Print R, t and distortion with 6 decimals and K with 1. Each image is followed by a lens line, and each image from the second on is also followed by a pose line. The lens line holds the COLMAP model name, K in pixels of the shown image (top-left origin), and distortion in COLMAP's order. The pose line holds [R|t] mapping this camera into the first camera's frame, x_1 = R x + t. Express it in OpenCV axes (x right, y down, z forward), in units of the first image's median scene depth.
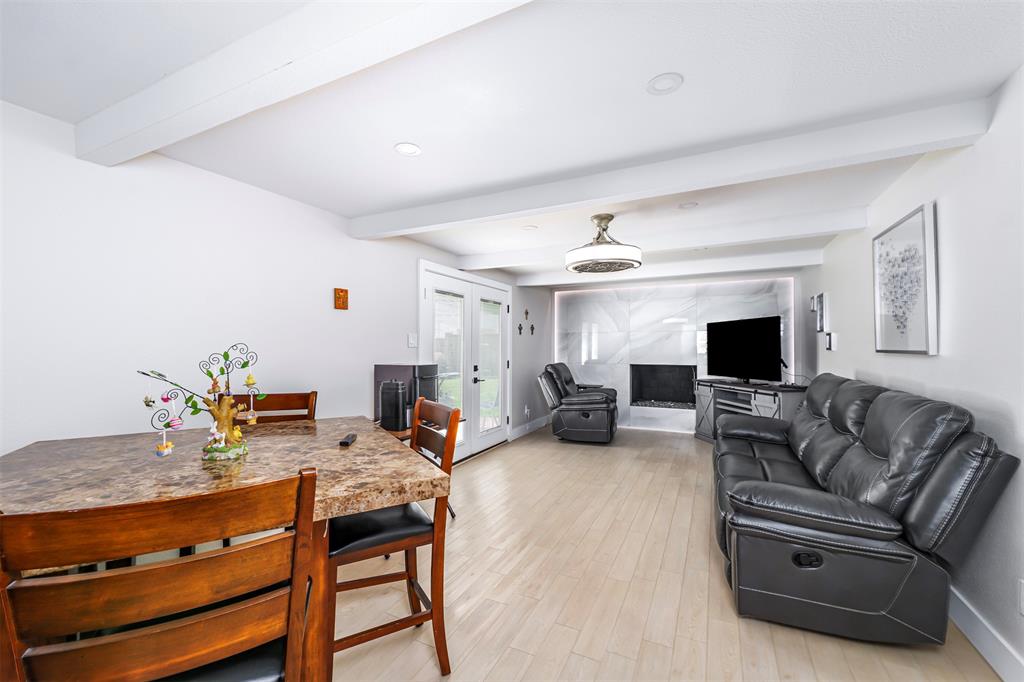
lens RADIAL K [[432.3, 0, 507.4], [0, 432.3, 335.1], [0, 0, 1]] dist [0.000575, 0.000191]
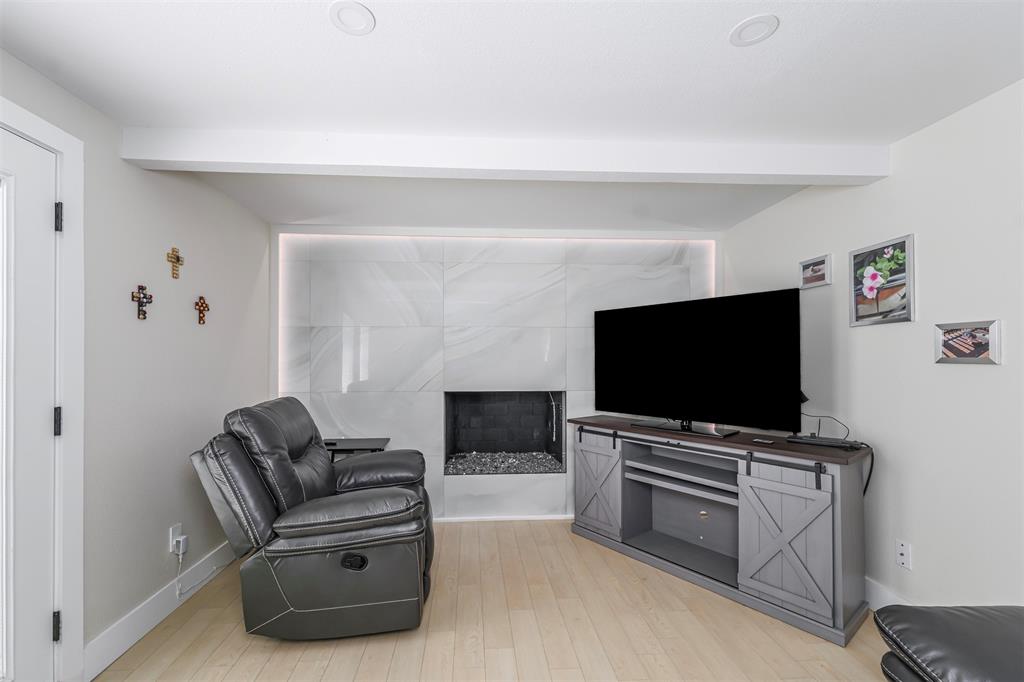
lens RADIAL K [[442.6, 0, 509.0], [0, 442.6, 352.1], [0, 0, 1]] dist [0.001275, 0.000237]
pose [[0.858315, 0.004614, 0.513103, 0.099527], [-0.014101, 0.999794, 0.014597, 0.015633], [-0.512929, -0.019764, 0.858203, 0.601521]]
